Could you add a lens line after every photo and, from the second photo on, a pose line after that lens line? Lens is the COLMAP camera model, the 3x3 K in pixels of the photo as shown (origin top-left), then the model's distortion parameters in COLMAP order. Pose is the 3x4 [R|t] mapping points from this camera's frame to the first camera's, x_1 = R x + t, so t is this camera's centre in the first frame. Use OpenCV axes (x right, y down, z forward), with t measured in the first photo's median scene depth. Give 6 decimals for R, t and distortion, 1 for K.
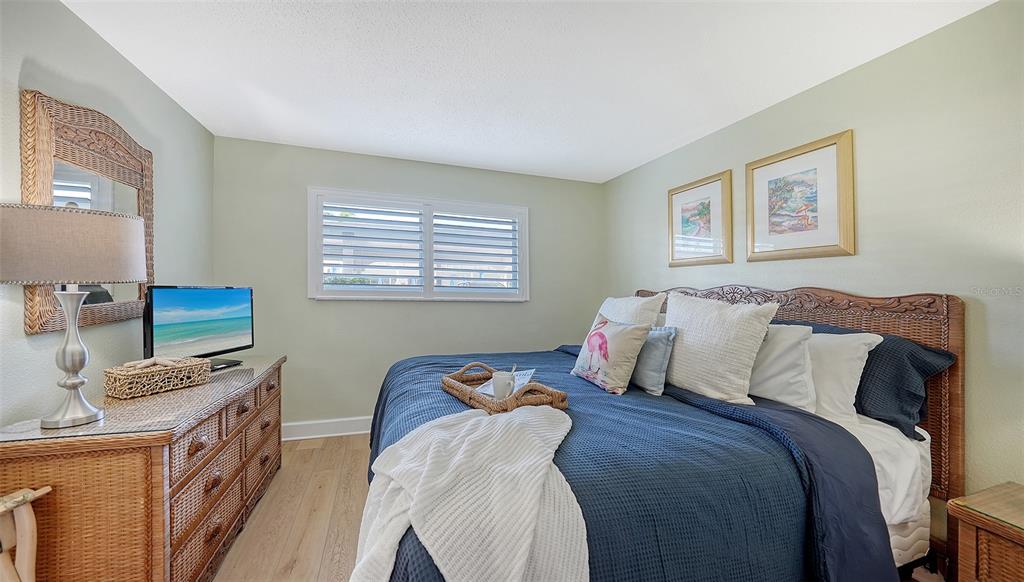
lens RADIAL K [[359.7, 0, 516.0], [0, 359.7, 286.1], [0, 0, 1]] dist [-0.015501, 0.002369]
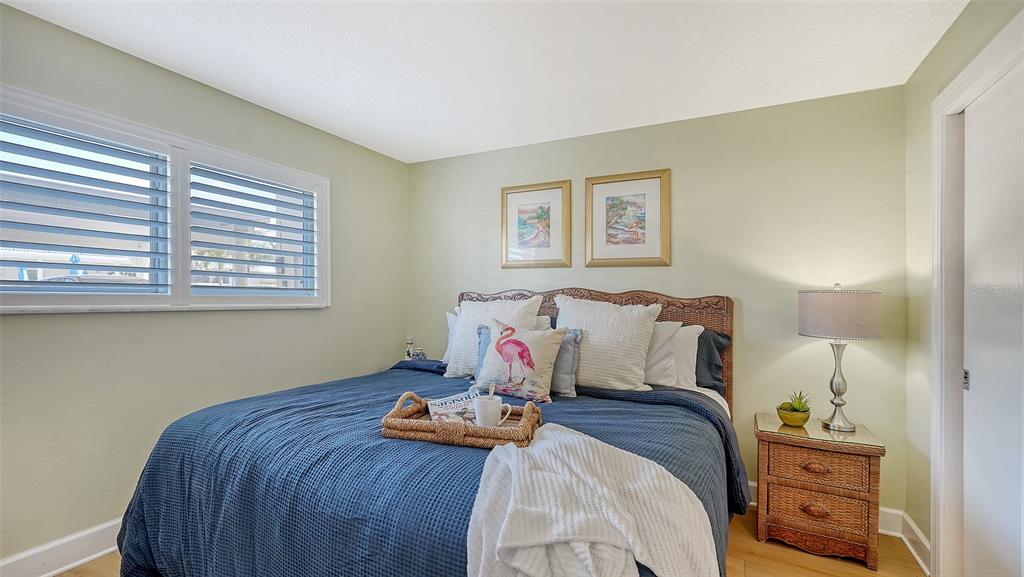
lens RADIAL K [[427.5, 0, 516.6], [0, 427.5, 293.6], [0, 0, 1]] dist [-0.003408, 0.000089]
pose [[0.753338, -0.004840, 0.657616, -0.440817], [-0.008447, 0.999819, 0.017035, -0.007199], [-0.657580, -0.018388, 0.753160, 0.162254]]
